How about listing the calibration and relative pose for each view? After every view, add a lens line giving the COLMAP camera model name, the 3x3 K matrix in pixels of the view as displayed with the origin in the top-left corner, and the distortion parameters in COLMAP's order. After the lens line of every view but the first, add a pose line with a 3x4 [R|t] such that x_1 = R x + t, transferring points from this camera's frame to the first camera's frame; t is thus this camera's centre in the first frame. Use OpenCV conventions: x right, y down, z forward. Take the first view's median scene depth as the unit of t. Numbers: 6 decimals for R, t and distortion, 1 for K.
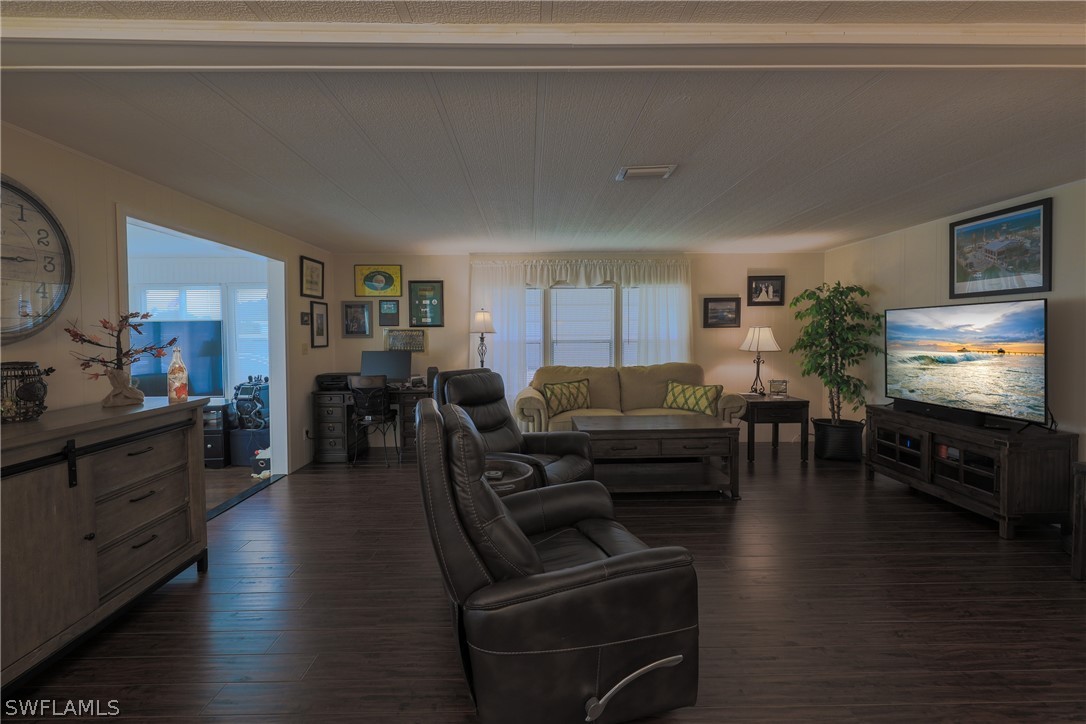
lens RADIAL K [[473.7, 0, 537.7], [0, 473.7, 335.2], [0, 0, 1]] dist [0.001086, -0.000242]
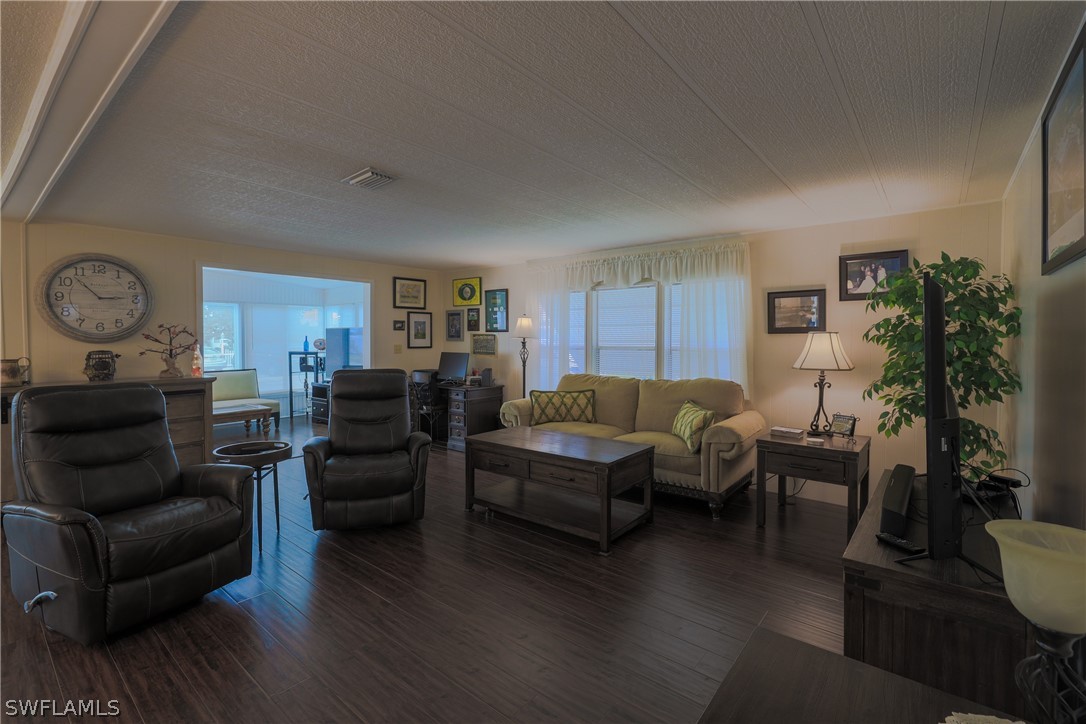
lens RADIAL K [[473.7, 0, 537.7], [0, 473.7, 335.2], [0, 0, 1]] dist [0.001086, -0.000242]
pose [[0.771268, 0.005331, -0.636488, 0.541076], [-0.010390, 0.999937, -0.004215, -0.006003], [0.636426, 0.009864, 0.771275, 0.216684]]
